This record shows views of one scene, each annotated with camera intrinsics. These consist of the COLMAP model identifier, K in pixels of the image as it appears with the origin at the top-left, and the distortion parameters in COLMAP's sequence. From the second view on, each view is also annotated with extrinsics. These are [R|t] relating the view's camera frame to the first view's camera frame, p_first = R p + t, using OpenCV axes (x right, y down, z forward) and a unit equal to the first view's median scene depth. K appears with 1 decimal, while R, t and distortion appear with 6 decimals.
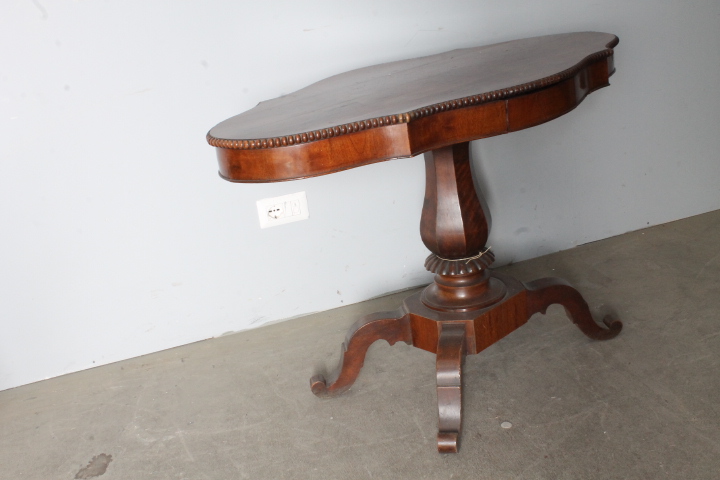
lens RADIAL K [[841.3, 0, 360.0], [0, 841.3, 240.0], [0, 0, 1]] dist [-0.108409, 0.066122]
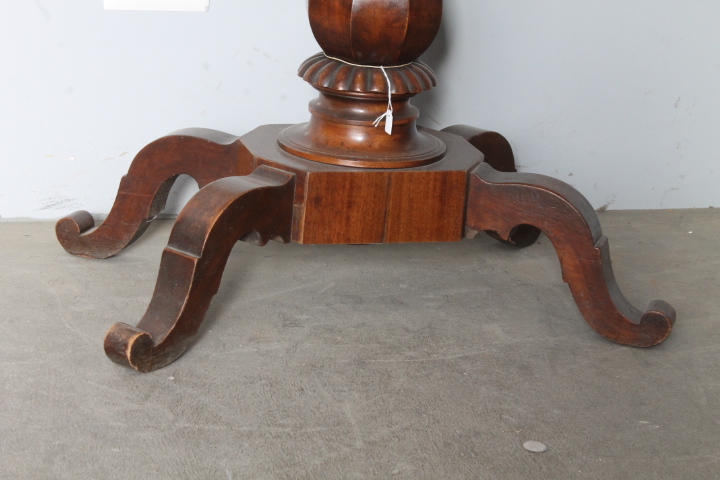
lens RADIAL K [[1752.5, 0, 360.0], [0, 1752.5, 240.0], [0, 0, 1]] dist [0.064420, 0.396790]
pose [[0.980173, 0.196278, 0.027132, 0.028078], [-0.194801, 0.979605, -0.049258, 0.167004], [-0.036247, 0.042996, 0.998417, 0.012089]]
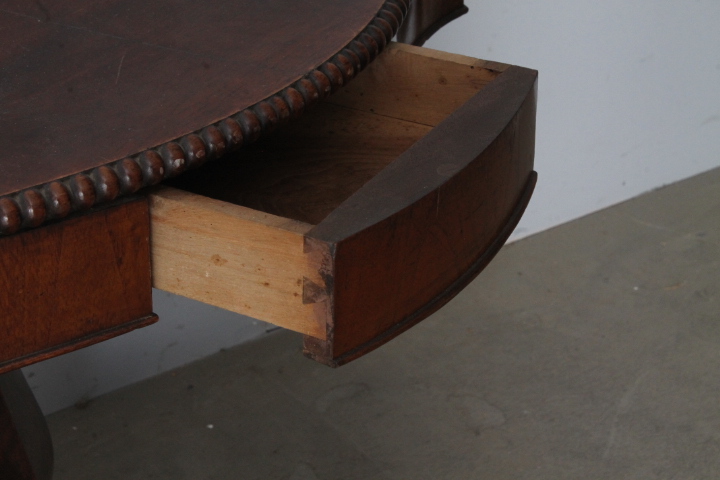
lens RADIAL K [[1752.5, 0, 360.0], [0, 1752.5, 240.0], [0, 0, 1]] dist [0.064420, 0.396790]
pose [[0.933121, -0.025491, 0.358657, 0.041598], [-0.021936, 0.991590, 0.127547, -0.179639], [-0.358892, -0.126884, 0.924715, 0.423307]]
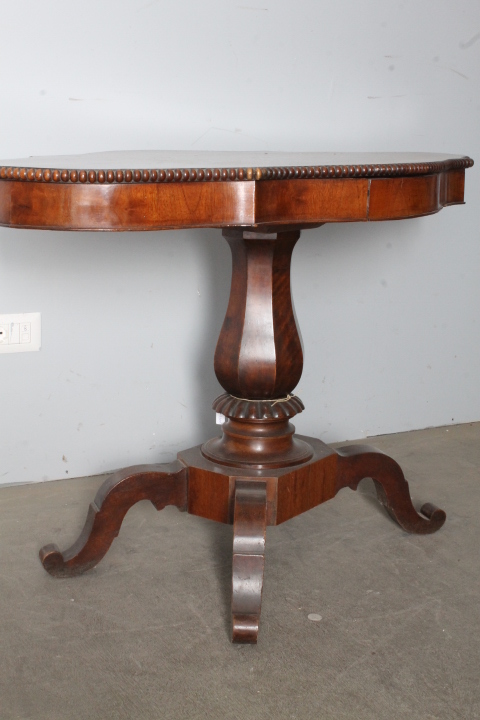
lens RADIAL K [[1109.9, 0, 240.0], [0, 1109.9, 360.0], [0, 0, 1]] dist [-0.033071, -0.058619]
pose [[0.969058, 0.116841, 0.217430, -0.127182], [-0.086103, 0.985551, -0.145861, 0.137520], [-0.231331, 0.122626, 0.965116, 0.022198]]
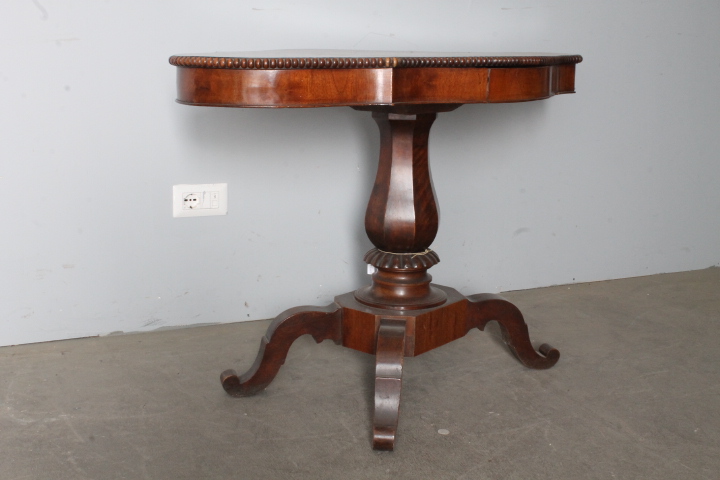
lens RADIAL K [[939.7, 0, 362.4], [0, 939.7, 229.4], [0, 0, 1]] dist [-0.076527, -0.003979]
pose [[0.978548, 0.128834, 0.160768, -0.098105], [-0.104063, 0.982576, -0.154001, 0.162788], [-0.177807, 0.133967, 0.974904, -0.007463]]
